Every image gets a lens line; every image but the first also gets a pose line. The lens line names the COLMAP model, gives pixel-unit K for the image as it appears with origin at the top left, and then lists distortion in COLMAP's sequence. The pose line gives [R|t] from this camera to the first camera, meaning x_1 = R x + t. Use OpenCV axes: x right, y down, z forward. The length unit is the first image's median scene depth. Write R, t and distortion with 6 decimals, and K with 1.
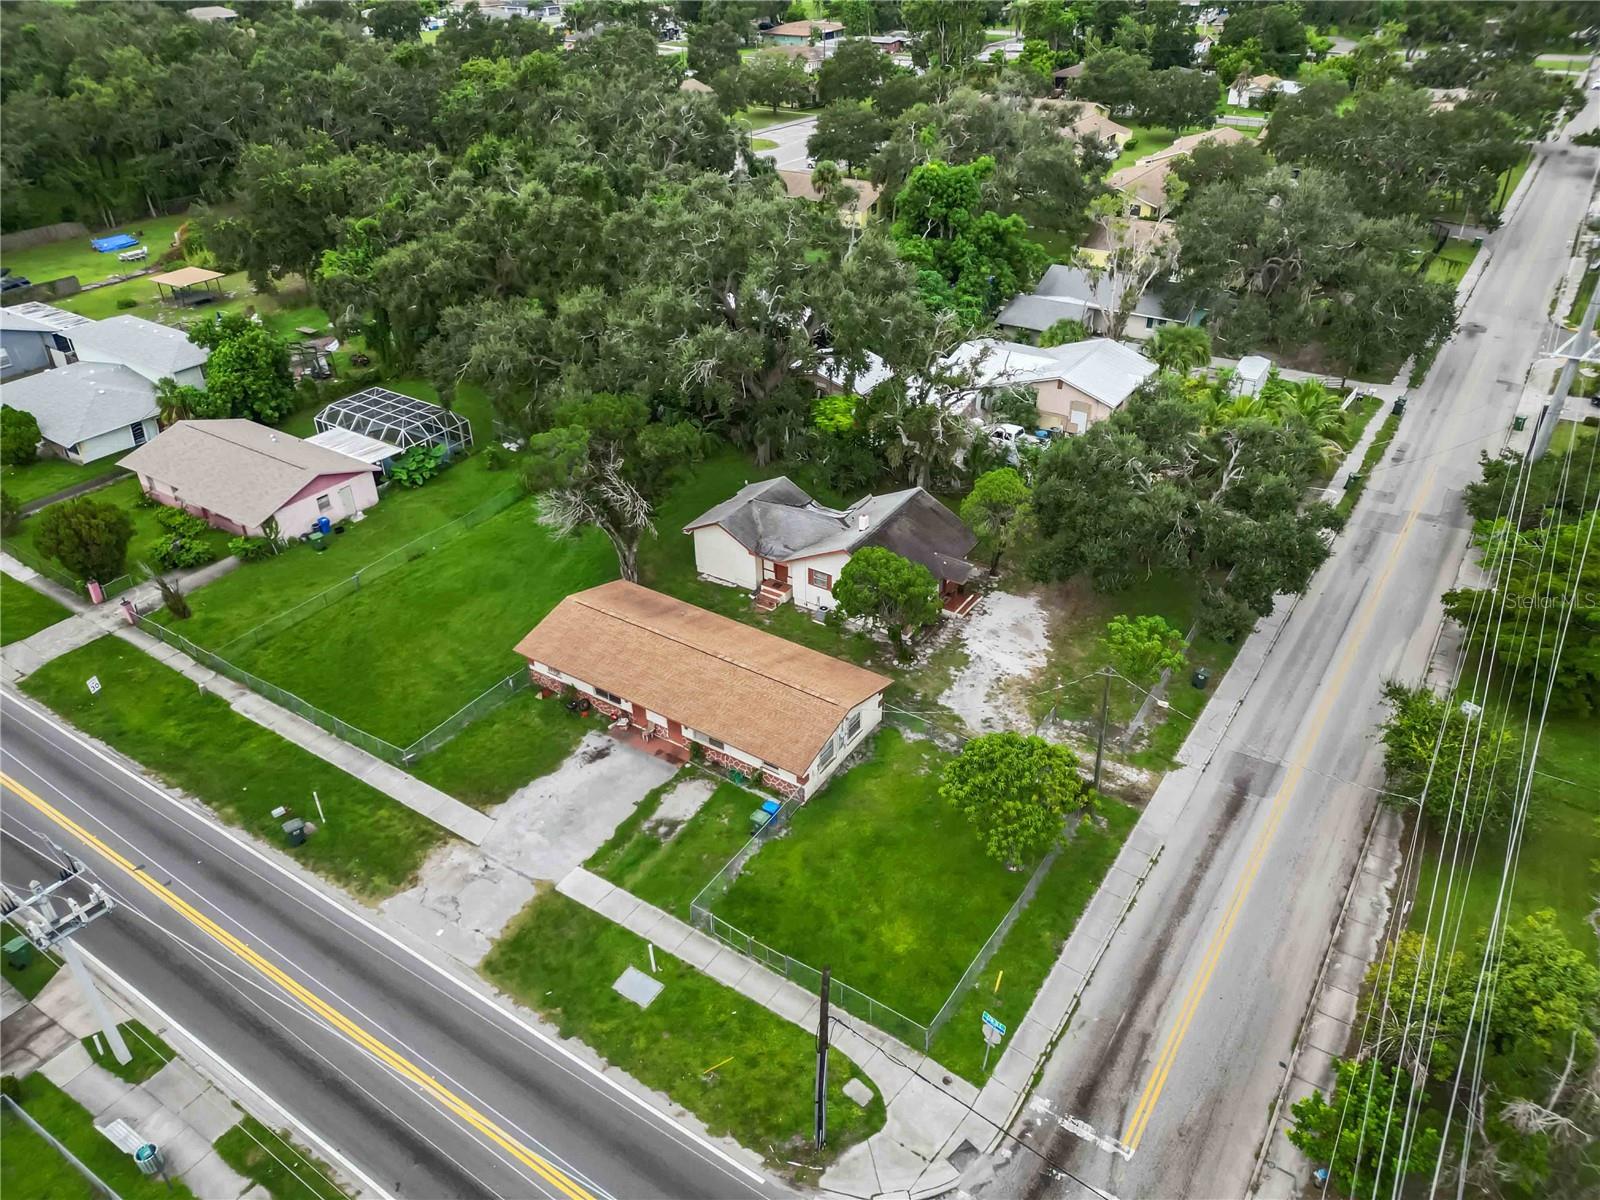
lens RADIAL K [[1106.5, 0, 795.4], [0, 1106.5, 605.4], [0, 0, 1]] dist [0.088303, -0.078343]
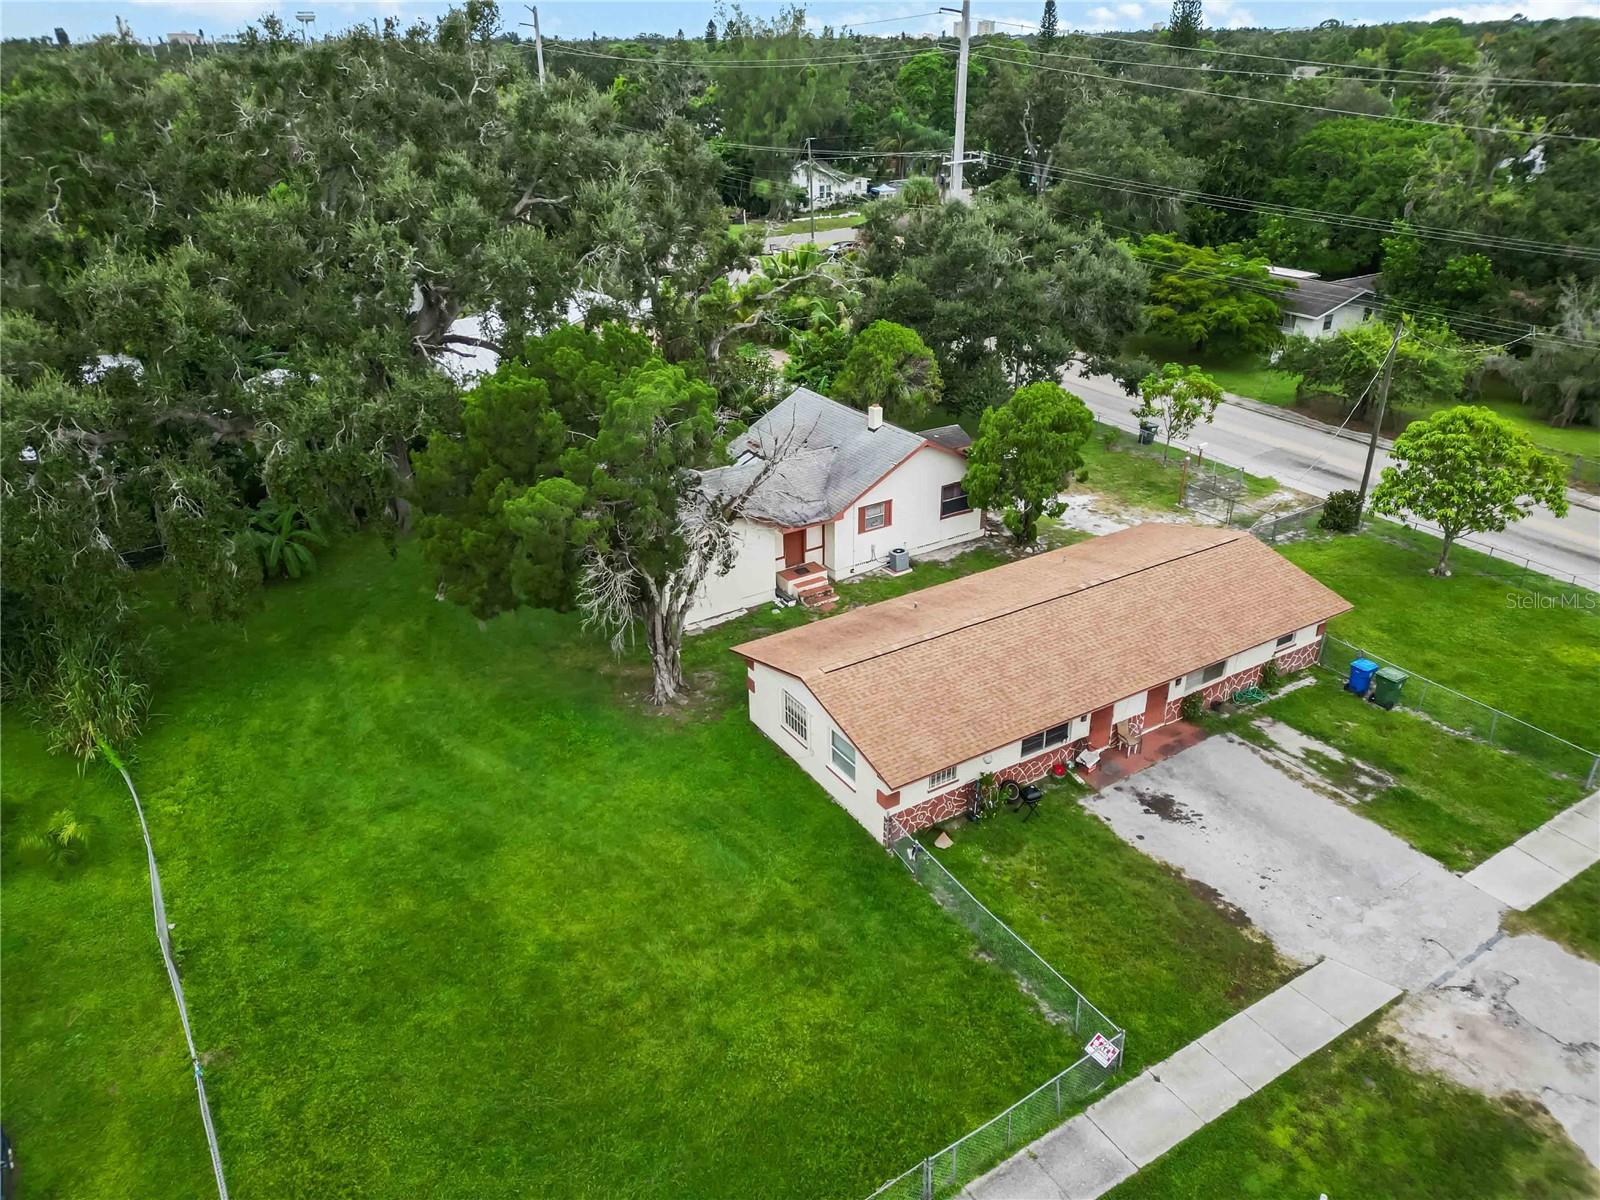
lens RADIAL K [[1116.5, 0, 795.8], [0, 1116.5, 598.3], [0, 0, 1]] dist [0.059244, -0.043832]
pose [[0.411135, -0.398352, 0.819929, -0.647293], [0.500345, 0.850477, 0.162307, -0.130424], [-0.761986, 0.343518, 0.548974, 0.765709]]
